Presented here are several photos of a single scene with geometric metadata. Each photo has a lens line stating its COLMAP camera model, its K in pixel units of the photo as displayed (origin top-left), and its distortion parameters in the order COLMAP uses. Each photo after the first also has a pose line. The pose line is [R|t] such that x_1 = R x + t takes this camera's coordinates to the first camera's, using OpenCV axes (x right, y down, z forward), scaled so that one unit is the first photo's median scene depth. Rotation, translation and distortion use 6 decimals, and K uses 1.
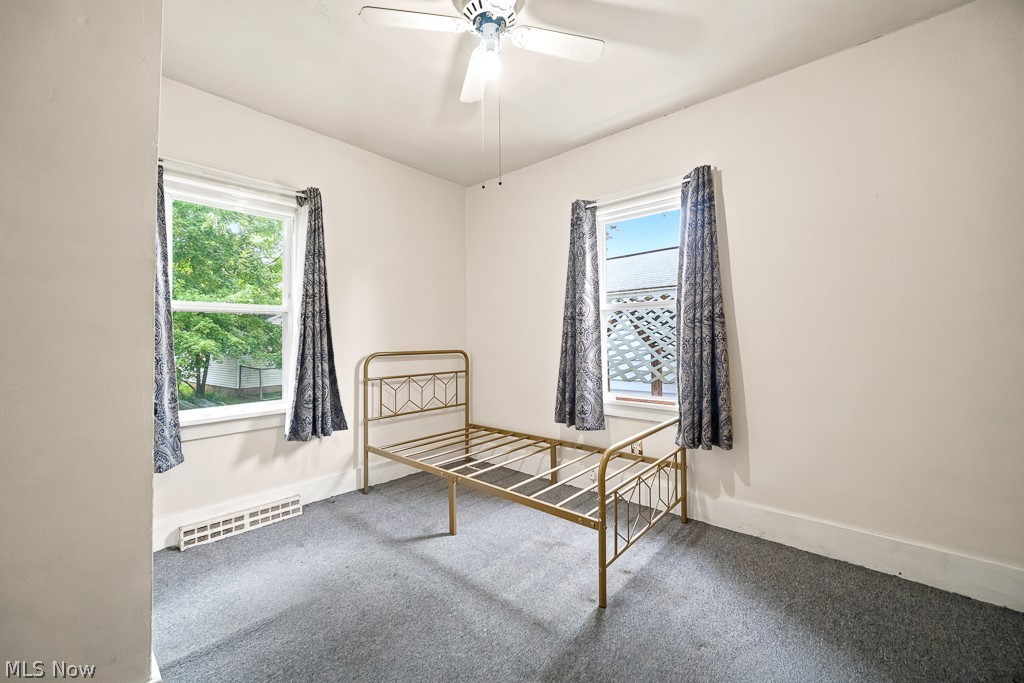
lens RADIAL K [[404.0, 0, 510.3], [0, 404.0, 332.2], [0, 0, 1]] dist [-0.001878, 0.000020]
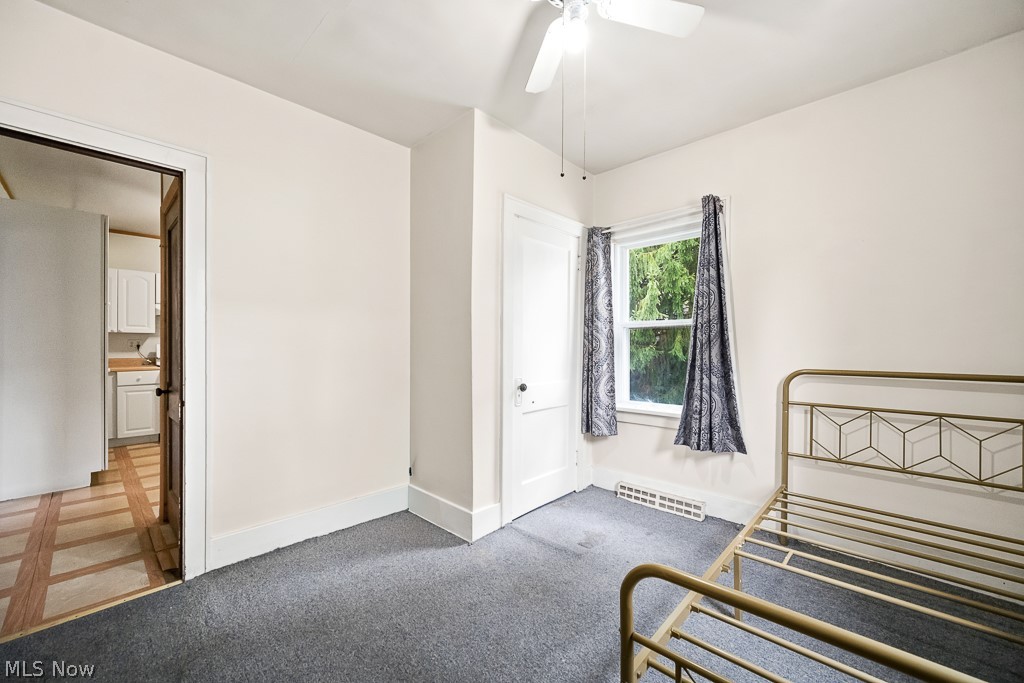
lens RADIAL K [[404.0, 0, 508.0], [0, 404.0, 348.6], [0, 0, 1]] dist [-0.001878, 0.000020]
pose [[-0.044587, 0.007362, -0.998978, 0.529656], [0.012500, 0.999899, 0.006811, 0.000464], [0.998927, -0.012183, -0.044675, 0.572225]]
